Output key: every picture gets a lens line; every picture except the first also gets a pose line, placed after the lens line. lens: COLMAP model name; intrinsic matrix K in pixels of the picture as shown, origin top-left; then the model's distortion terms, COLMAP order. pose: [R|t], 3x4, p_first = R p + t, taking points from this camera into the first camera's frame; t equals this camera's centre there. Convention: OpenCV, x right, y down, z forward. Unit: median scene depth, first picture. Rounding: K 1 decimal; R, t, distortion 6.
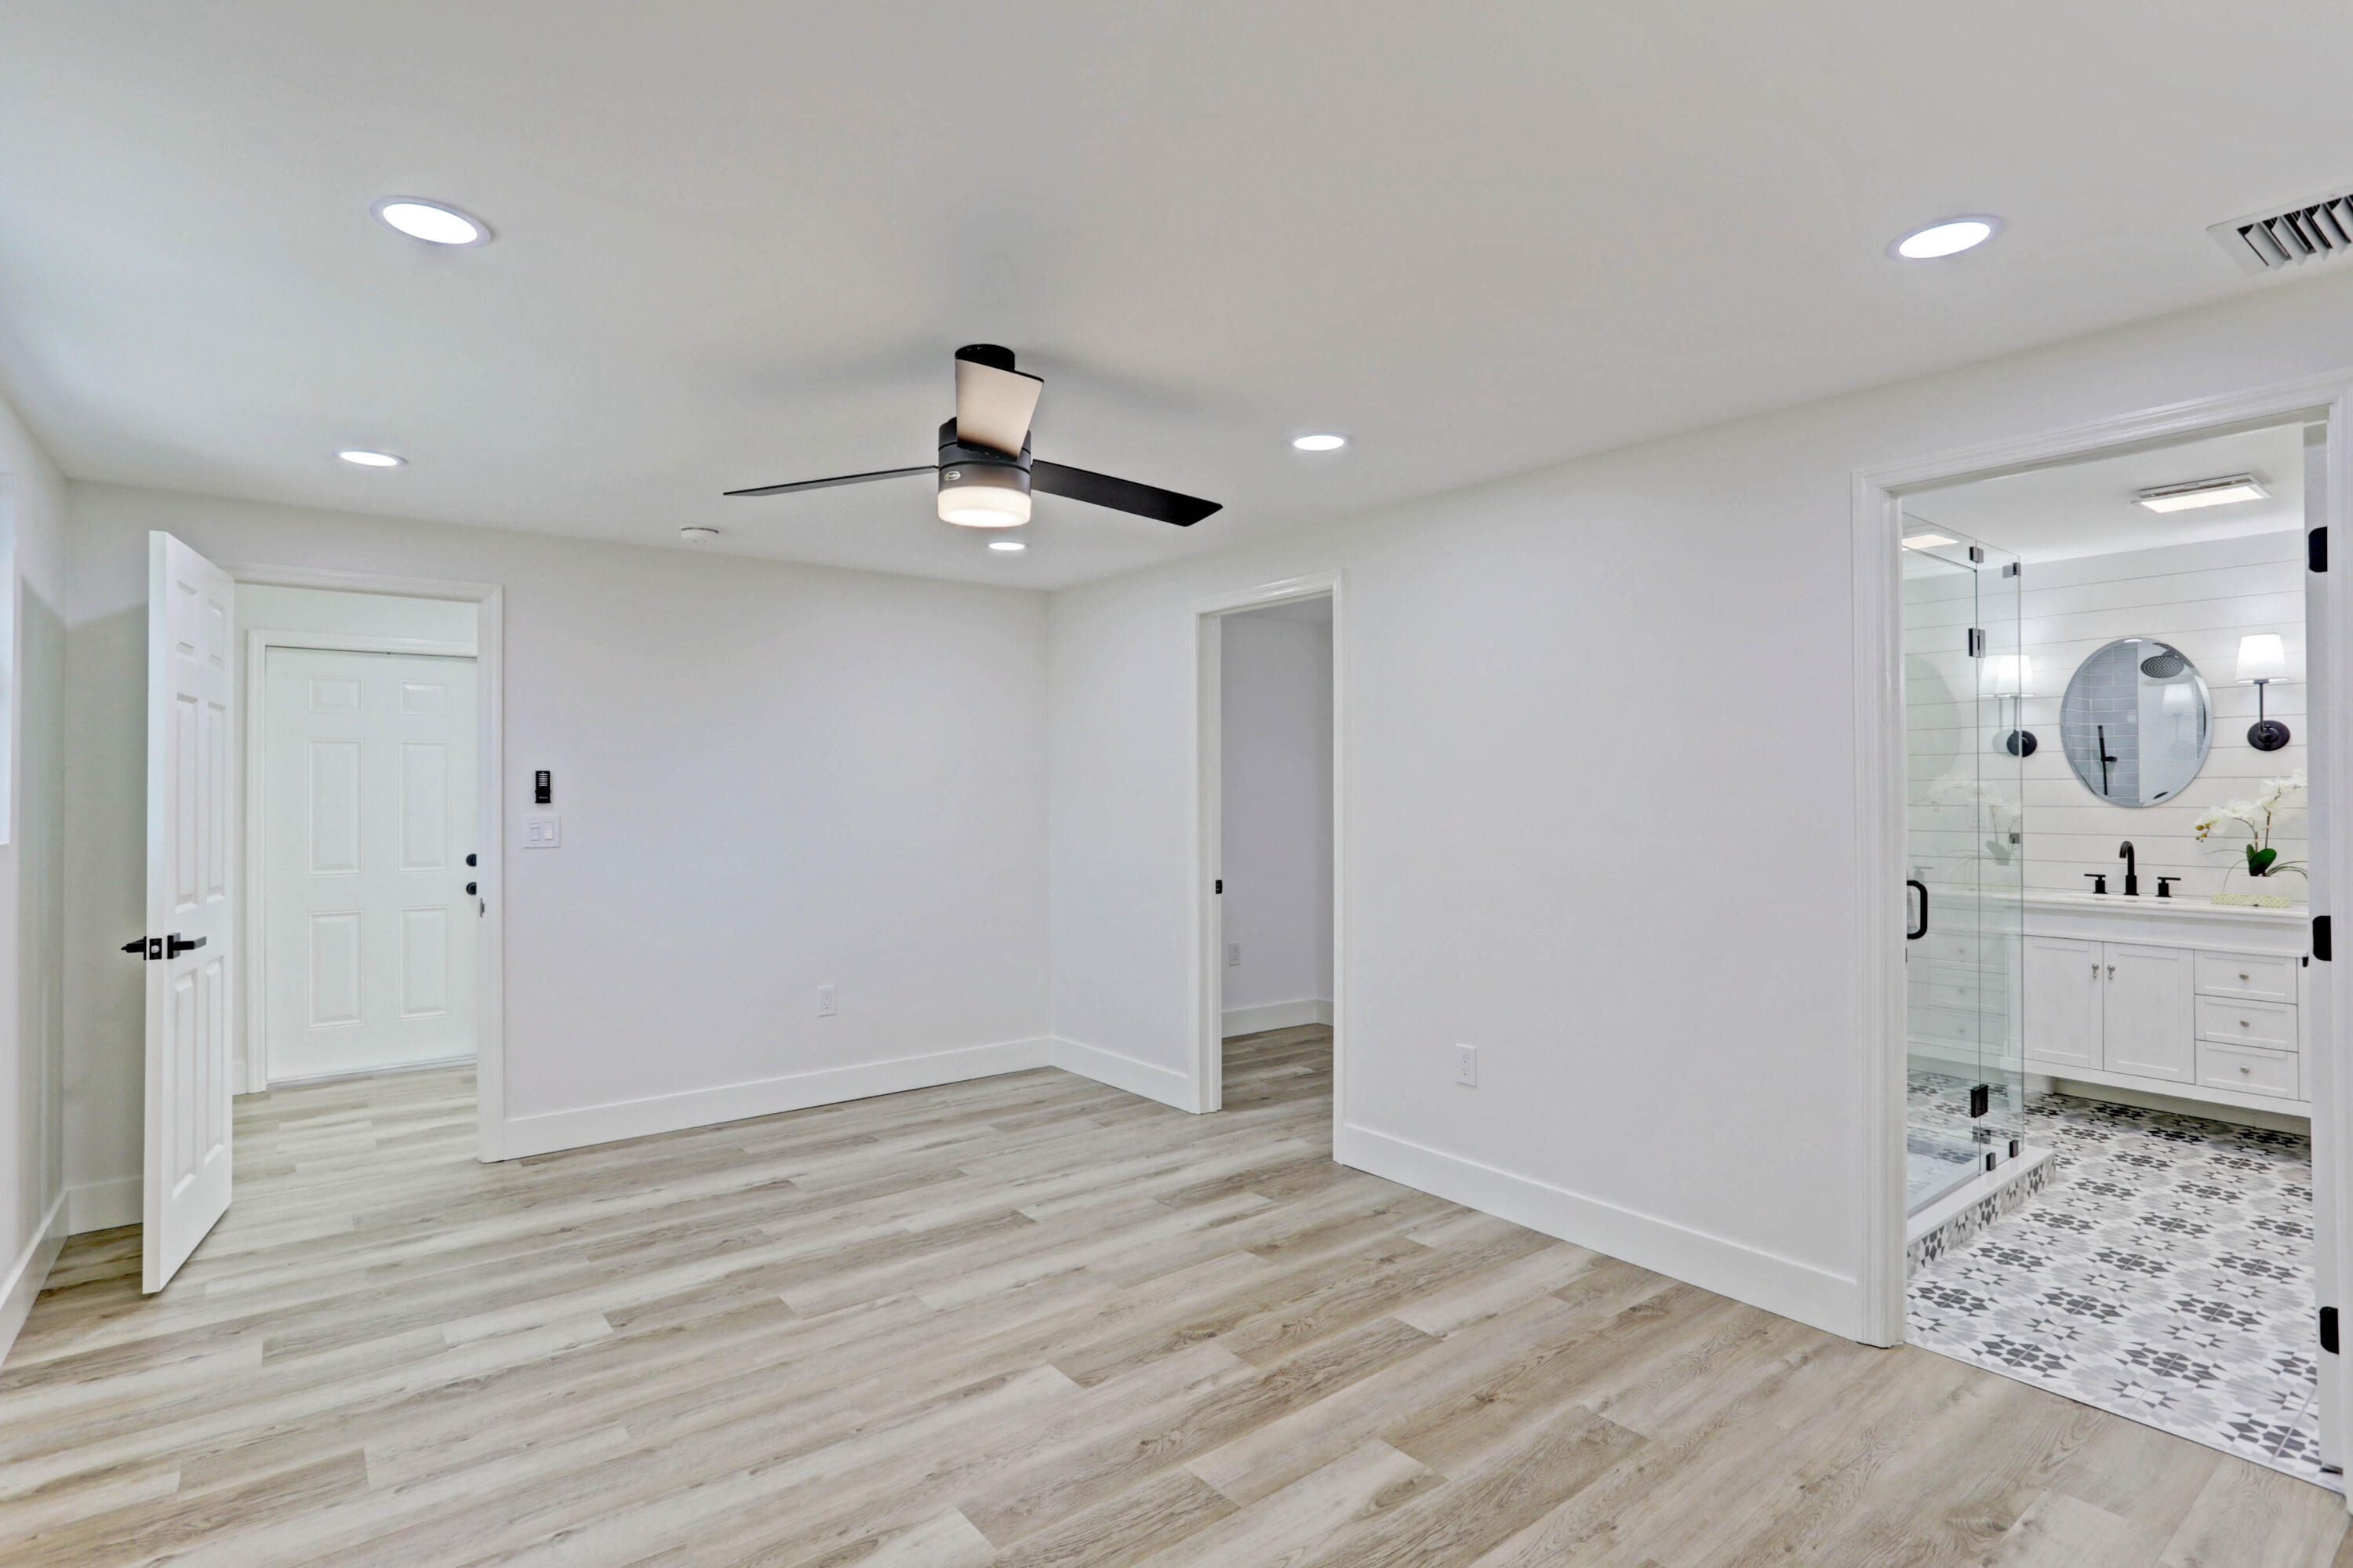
lens RADIAL K [[1174.9, 0, 1168.9], [0, 1174.9, 786.7], [0, 0, 1]] dist [-0.054898, 0.032463]
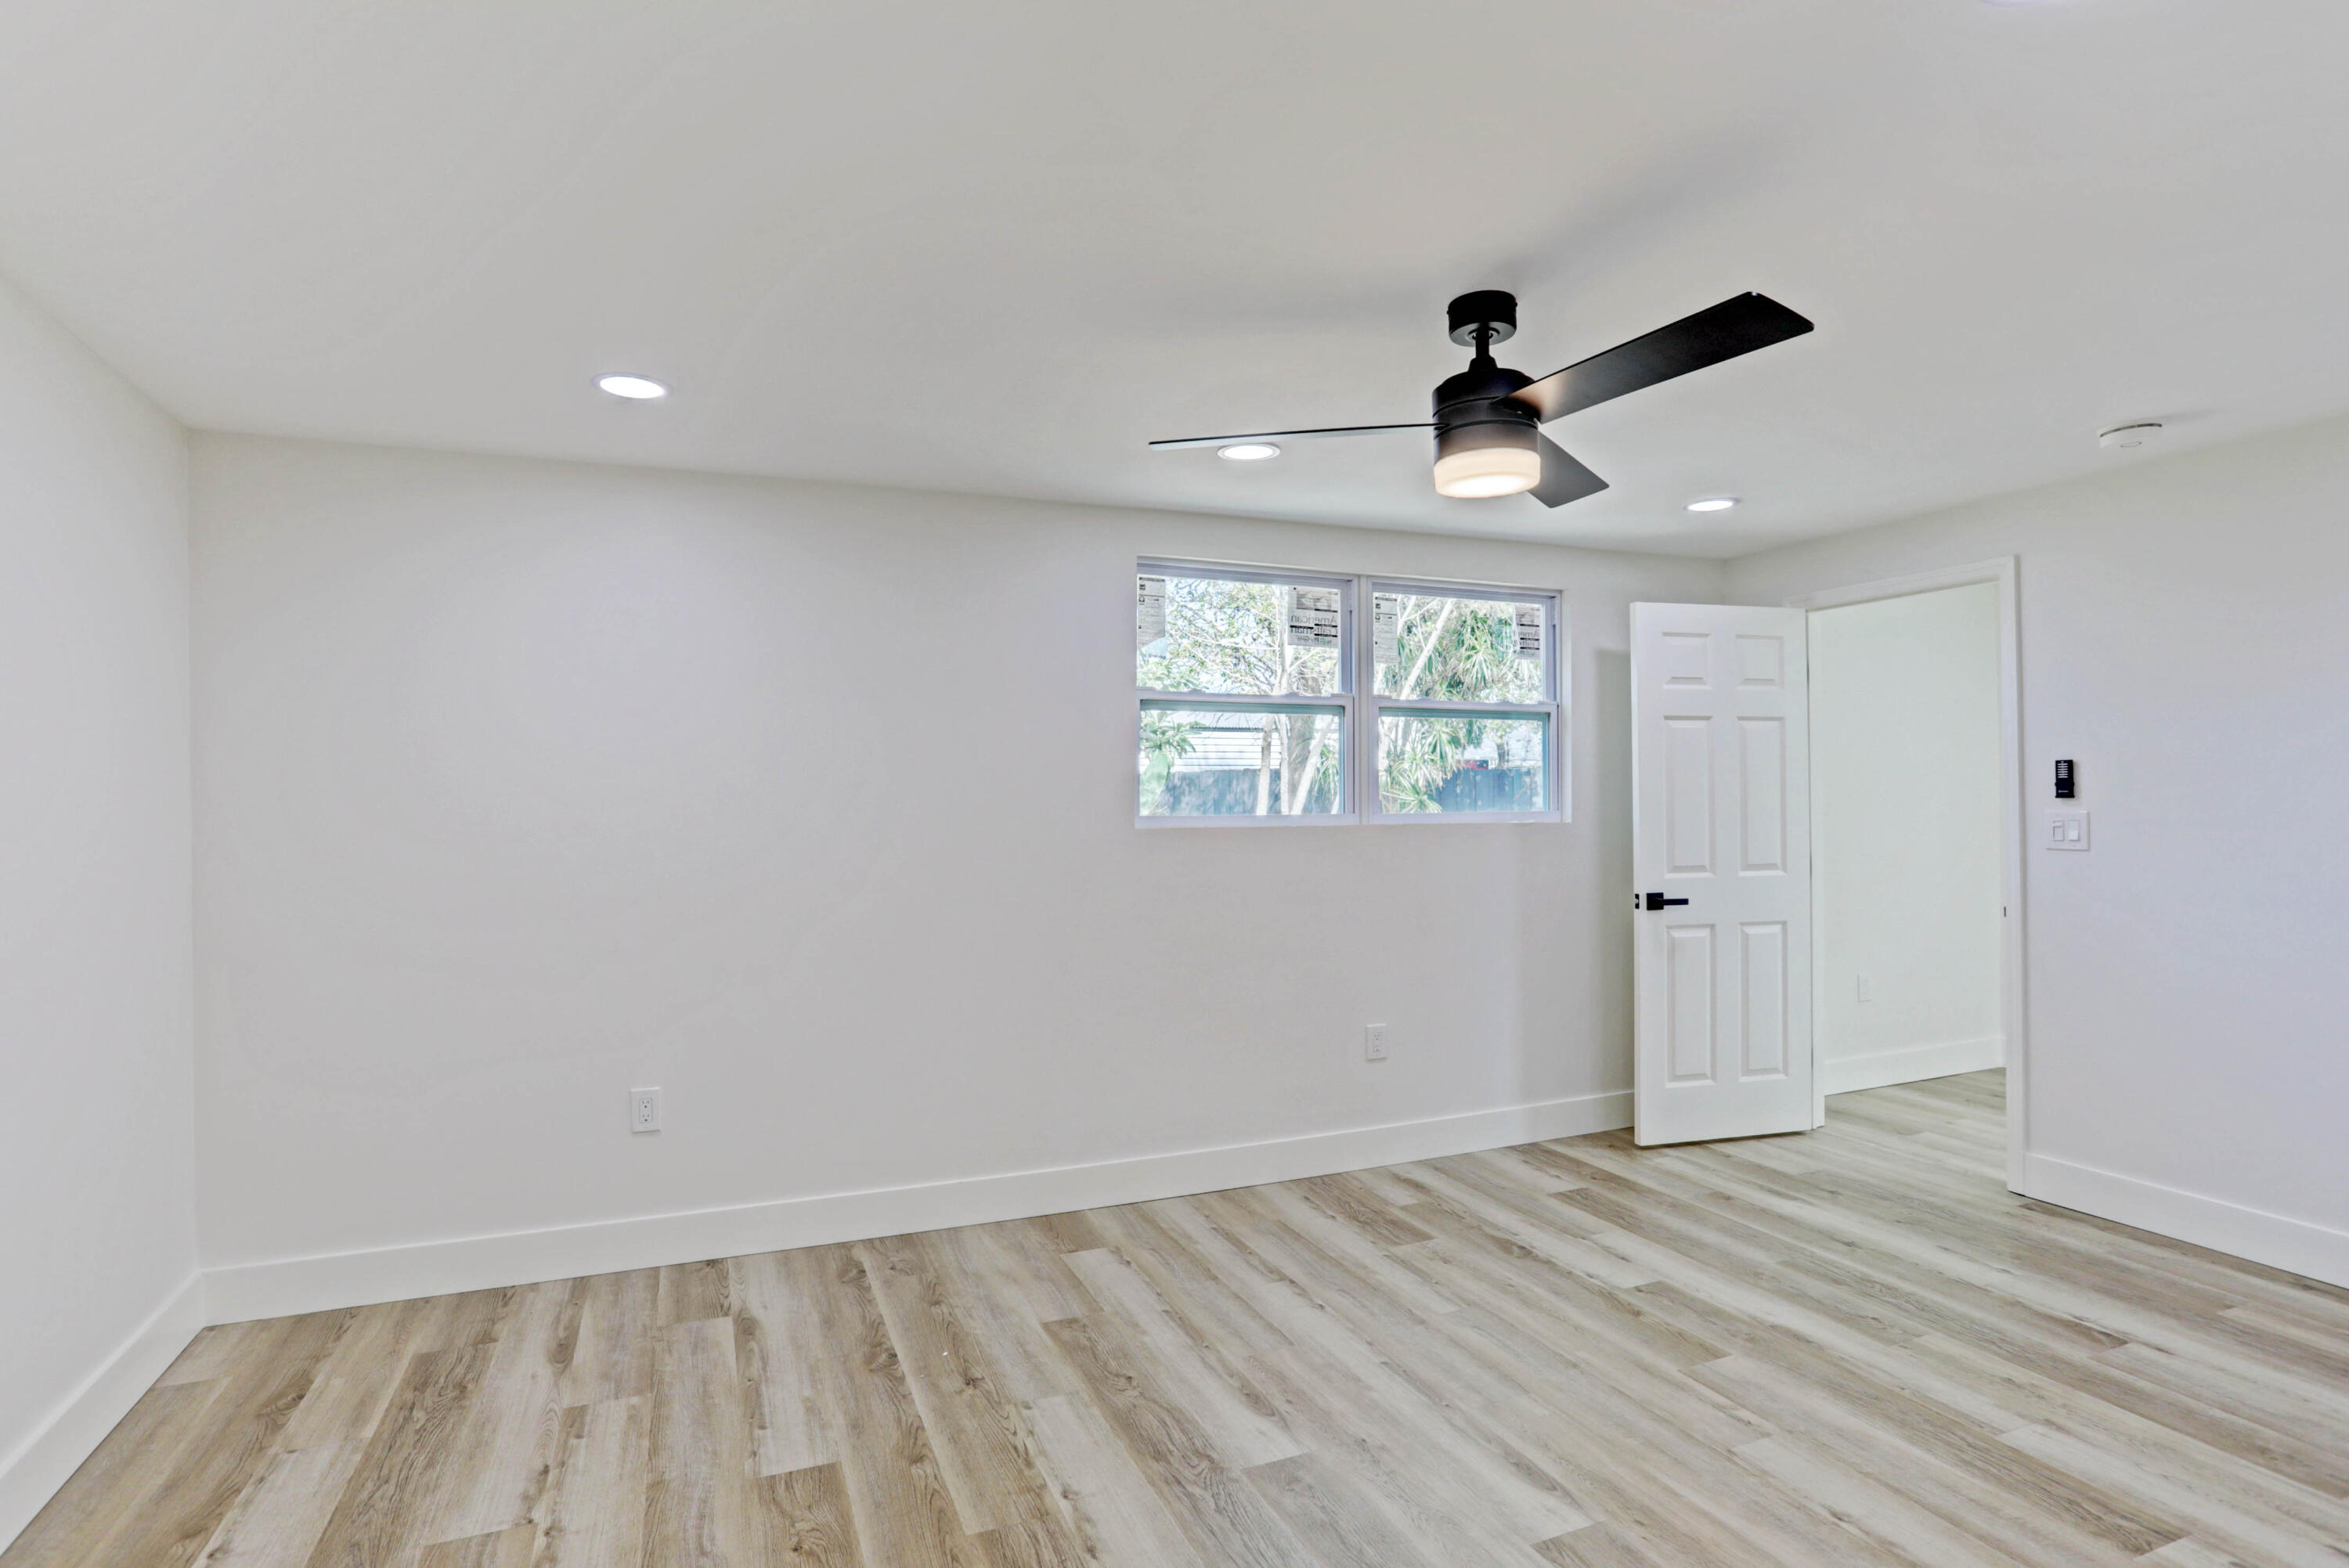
lens RADIAL K [[1172.7, 0, 1166.9], [0, 1172.7, 786.7], [0, 0, 1]] dist [-0.054898, 0.032463]
pose [[-0.267632, -0.002805, -0.963517, 0.706844], [0.014821, 0.999865, -0.007027, 0.003783], [0.963407, -0.016161, -0.267555, 0.922369]]
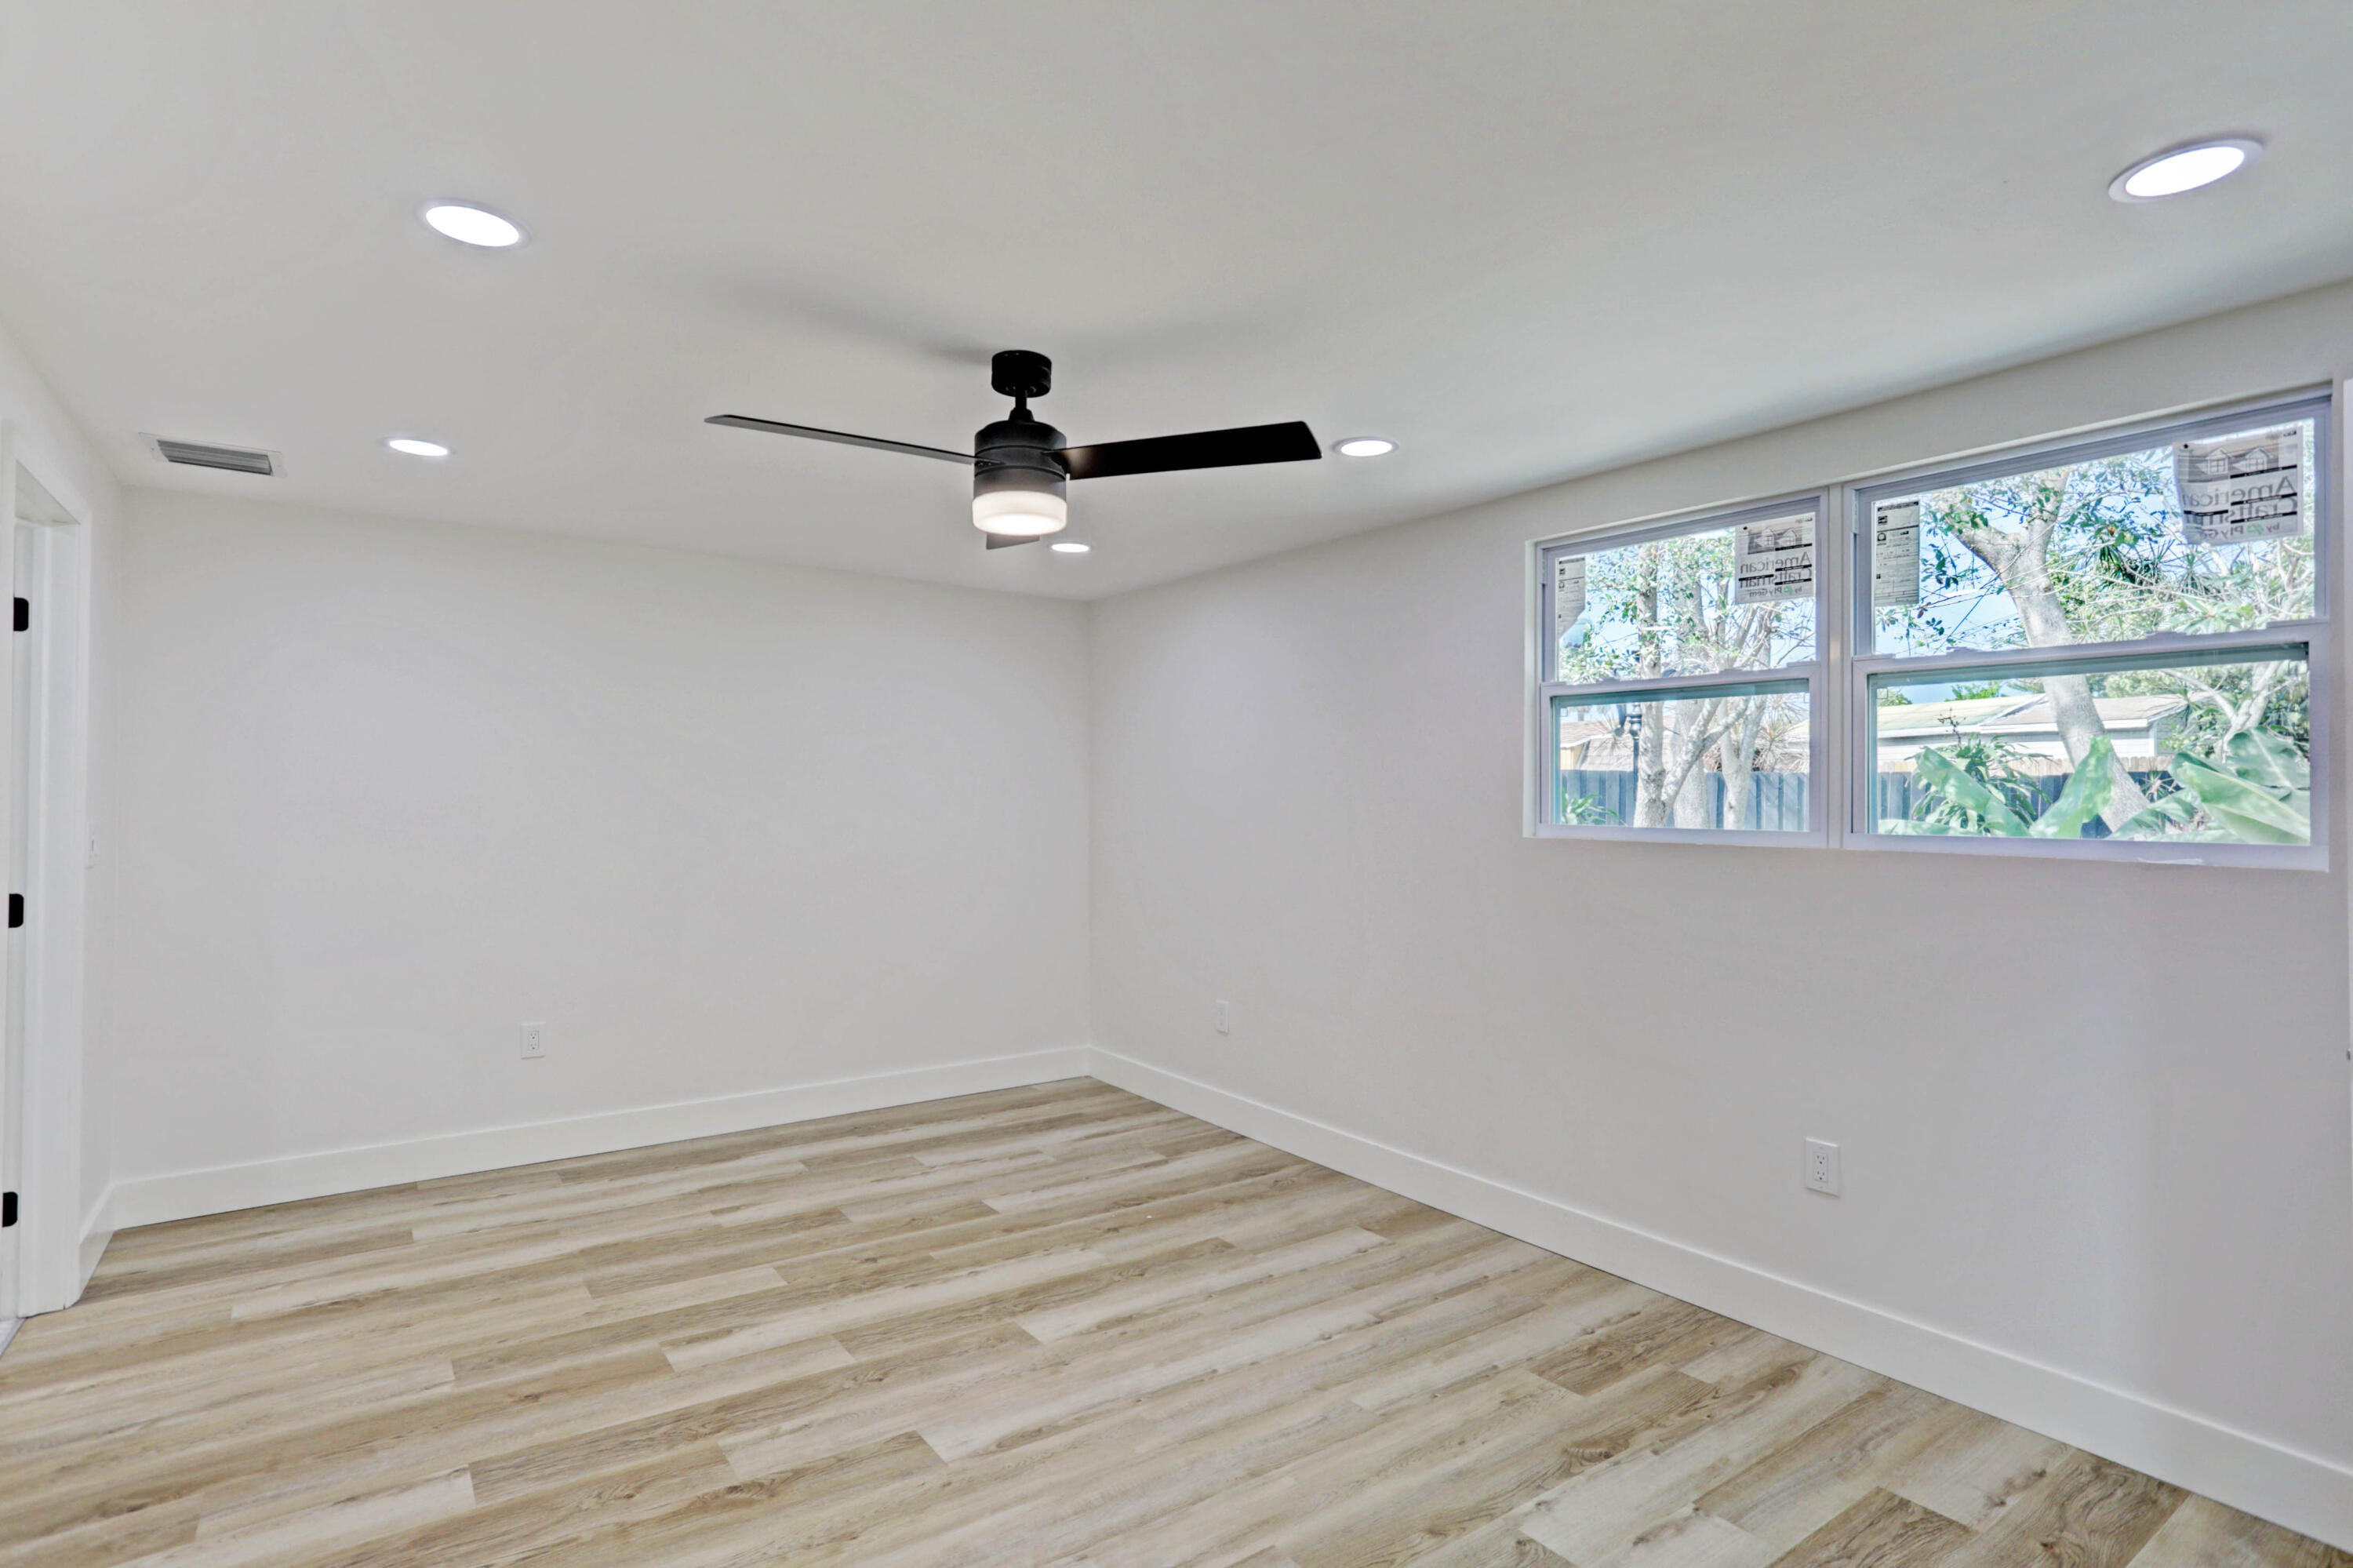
lens RADIAL K [[1174.9, 0, 1168.9], [0, 1174.9, 786.7], [0, 0, 1]] dist [-0.054898, 0.032463]
pose [[-0.999278, -0.000617, 0.037978, -0.297059], [-0.001193, 0.999885, -0.015142, 0.006996], [-0.037964, -0.015176, -0.999164, 1.831935]]
